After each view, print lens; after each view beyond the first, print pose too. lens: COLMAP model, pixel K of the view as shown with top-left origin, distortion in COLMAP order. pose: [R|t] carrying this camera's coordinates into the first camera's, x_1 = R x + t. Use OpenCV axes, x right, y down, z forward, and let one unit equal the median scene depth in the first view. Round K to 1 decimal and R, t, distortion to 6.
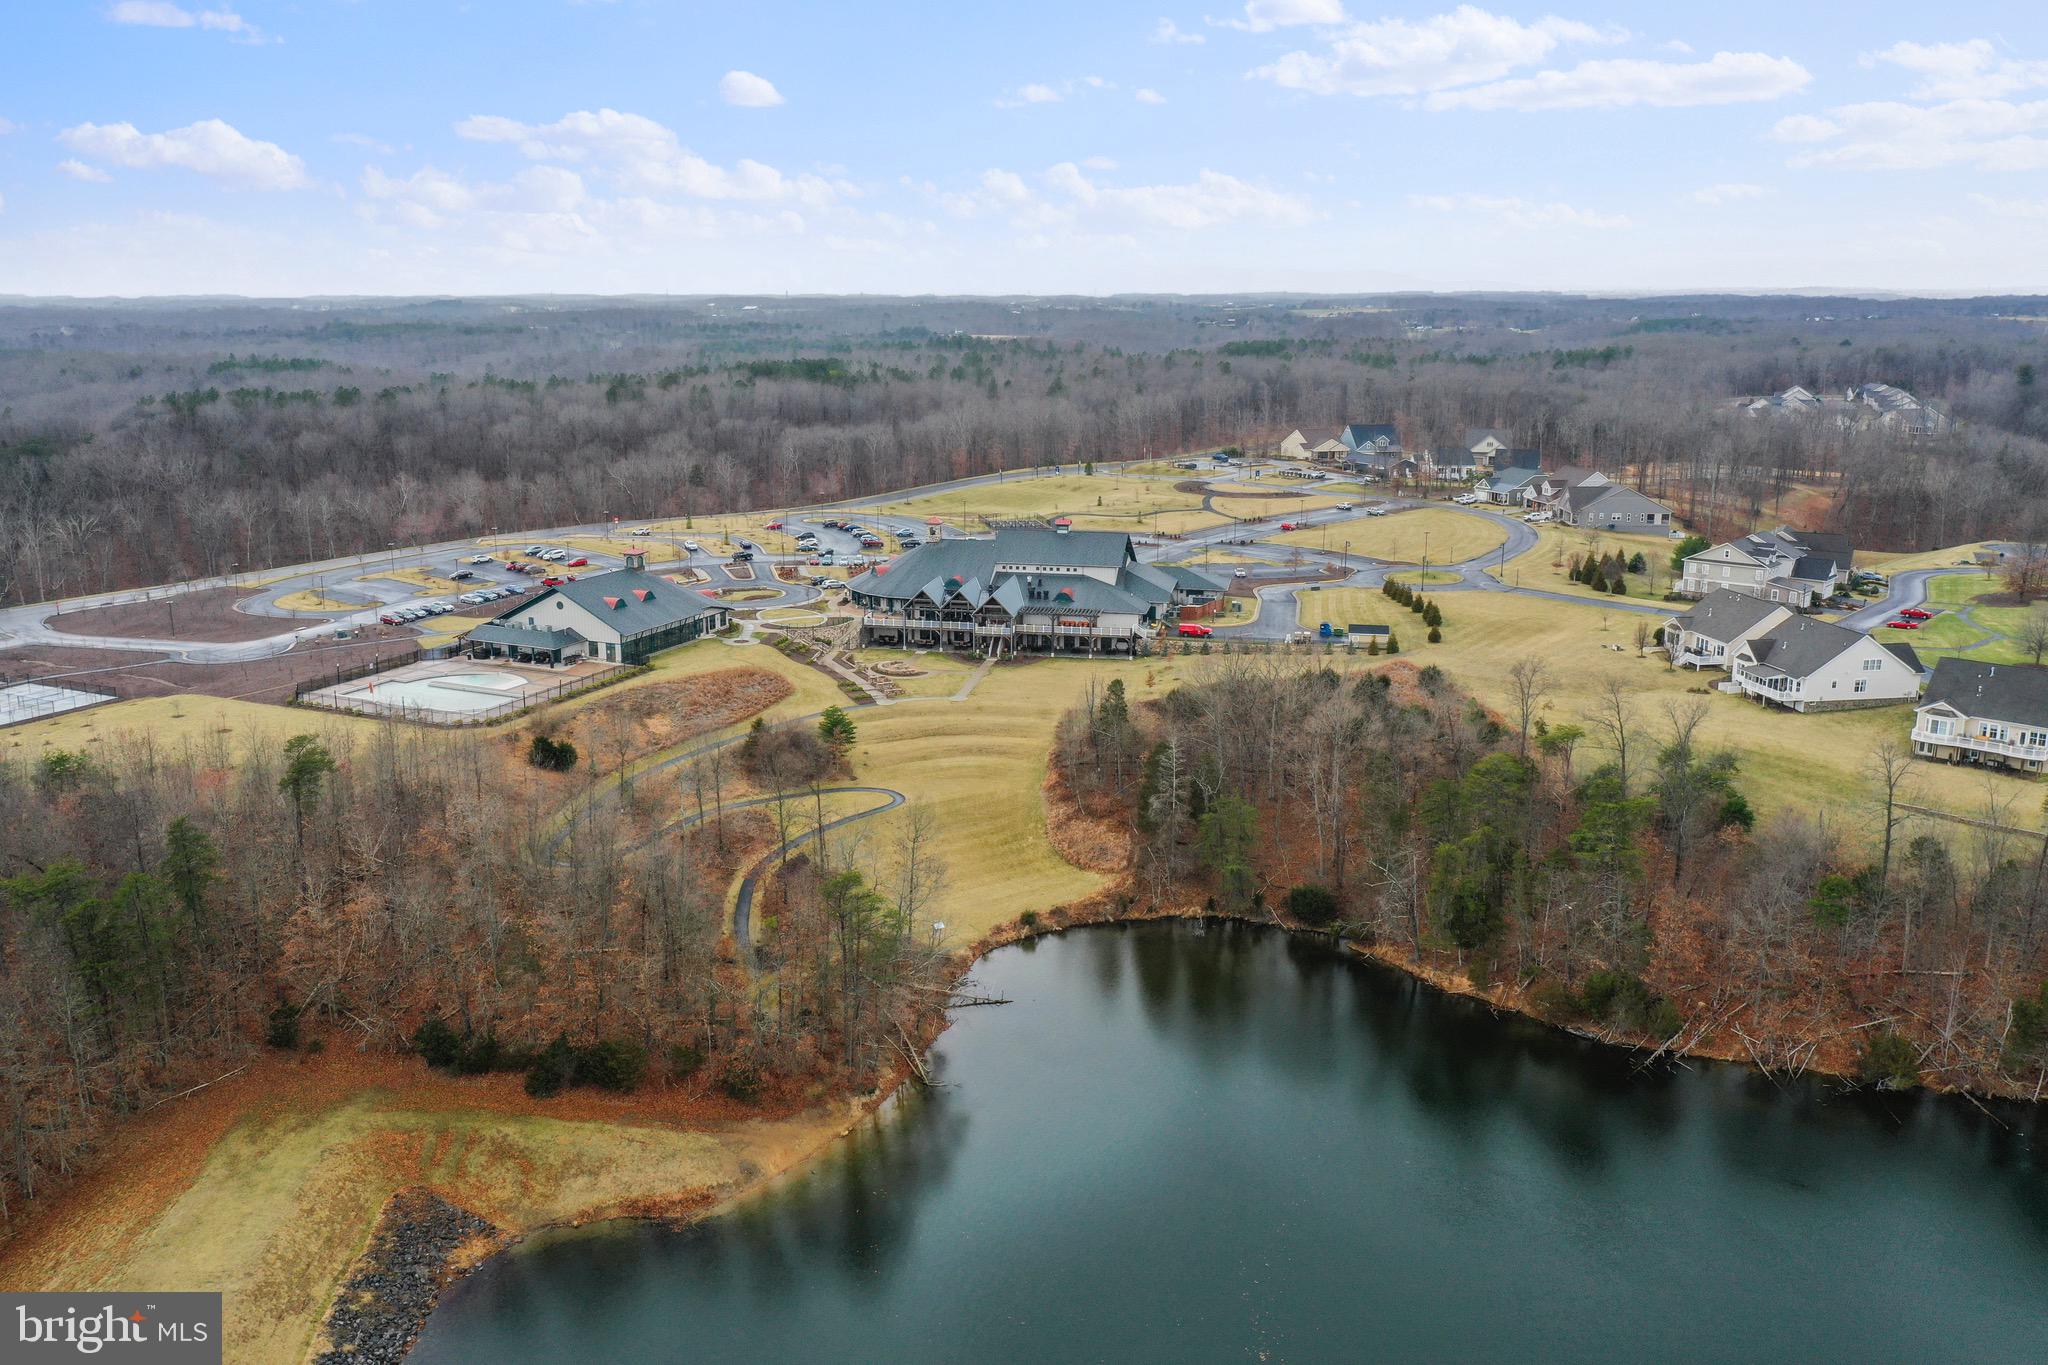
lens RADIAL K [[1618.4, 0, 1024.0], [0, 1618.4, 682.5], [0, 0, 1]] dist [-0.003495, 0.002054]
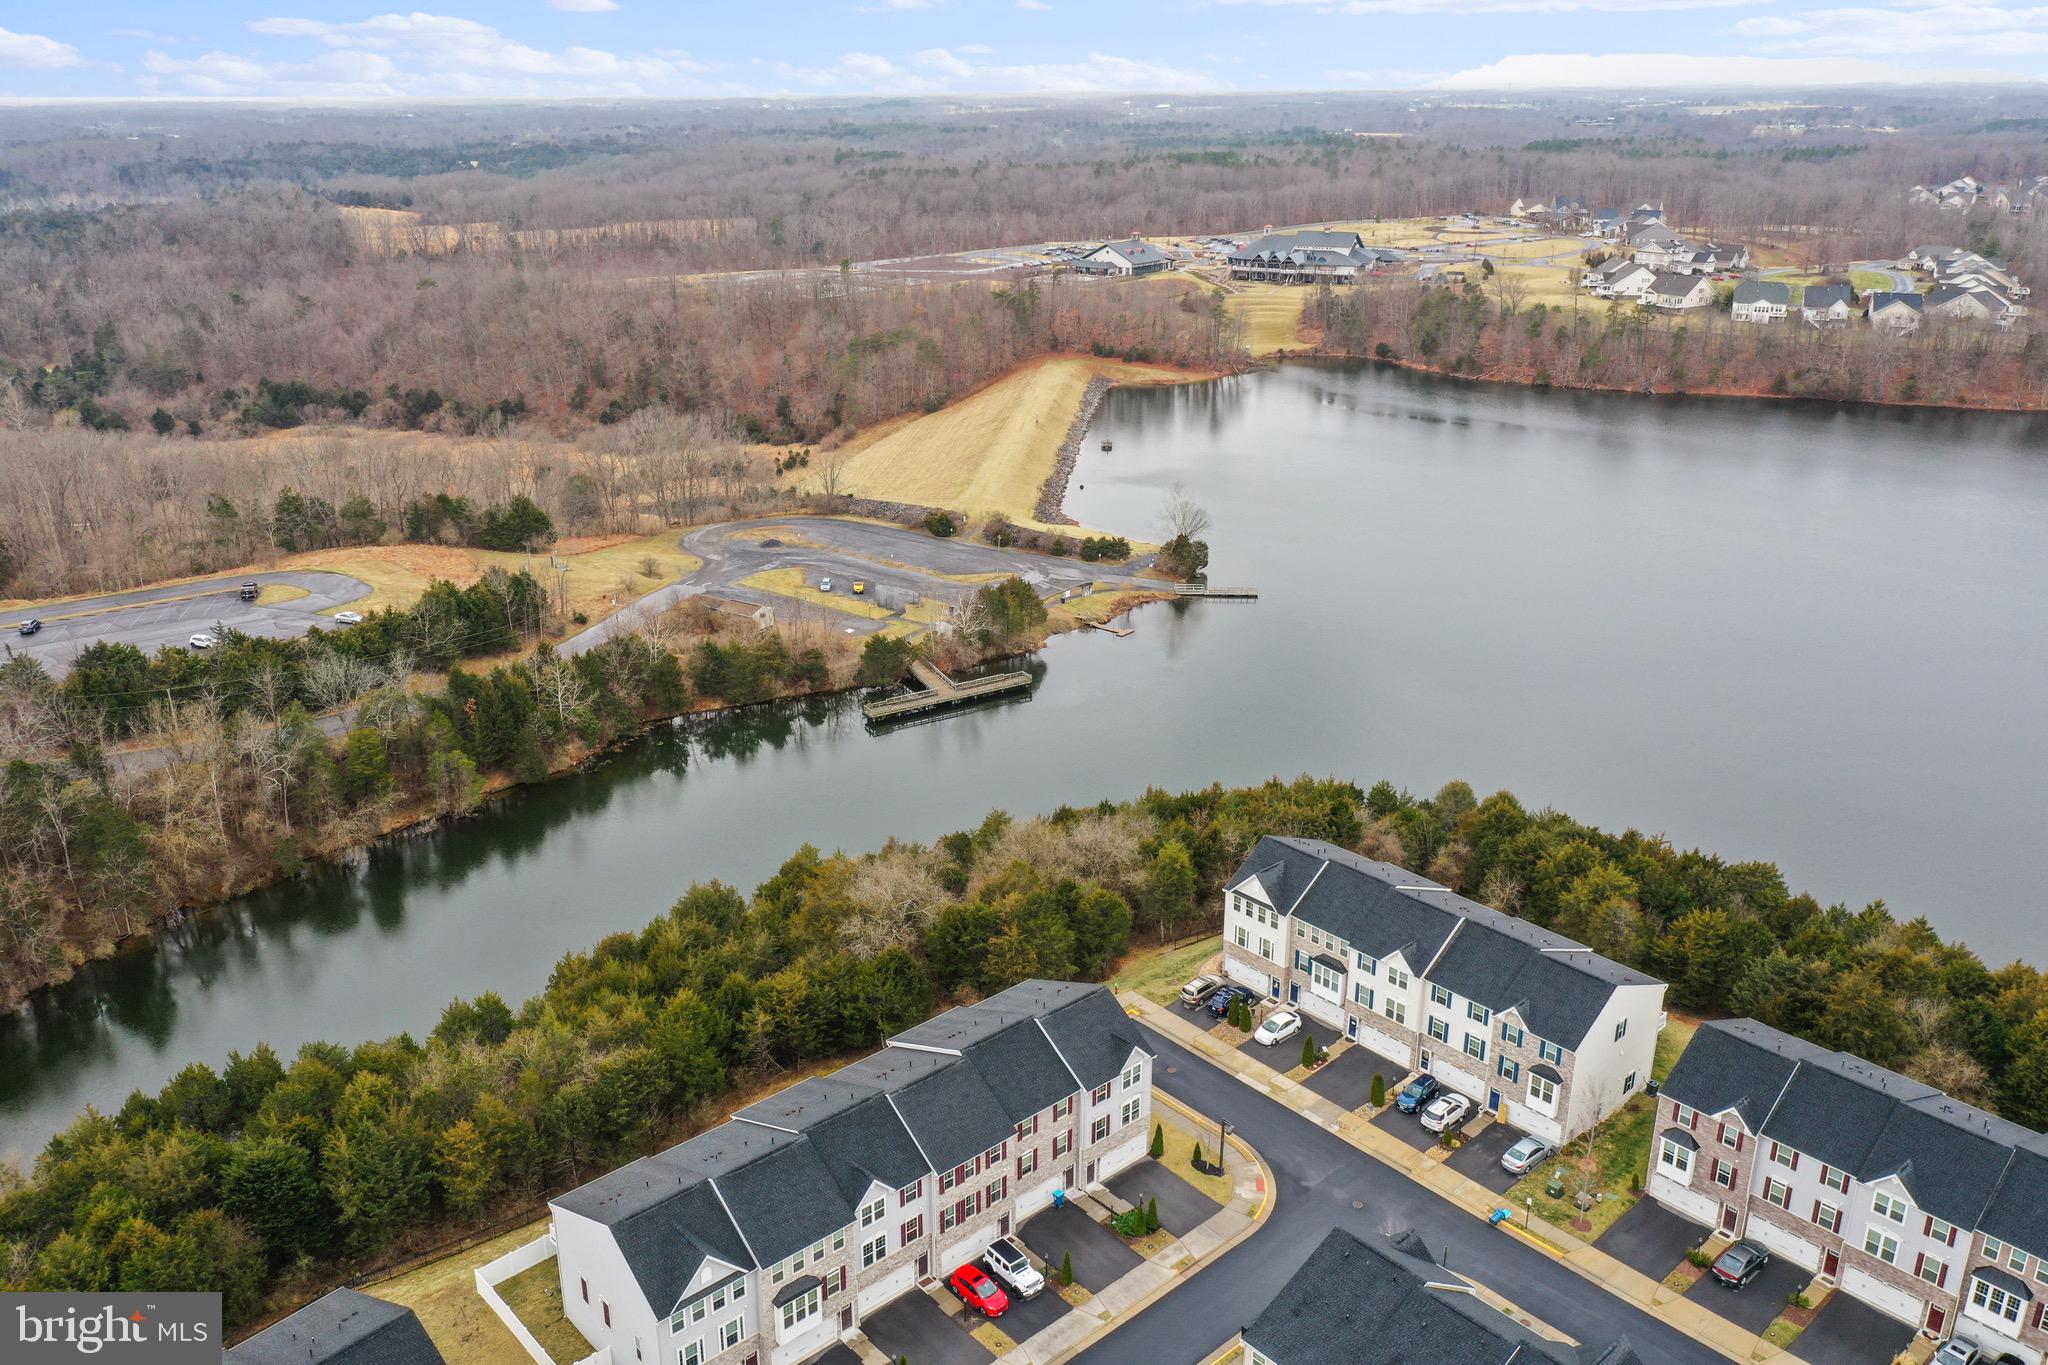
lens RADIAL K [[1615.1, 0, 983.9], [0, 1615.1, 686.9], [0, 0, 1]] dist [-0.005807, -0.007541]
pose [[0.965510, 0.084539, -0.246261, 0.162968], [-0.054281, 0.990394, 0.127176, 0.260550], [0.254647, -0.109422, 0.960823, -1.261946]]
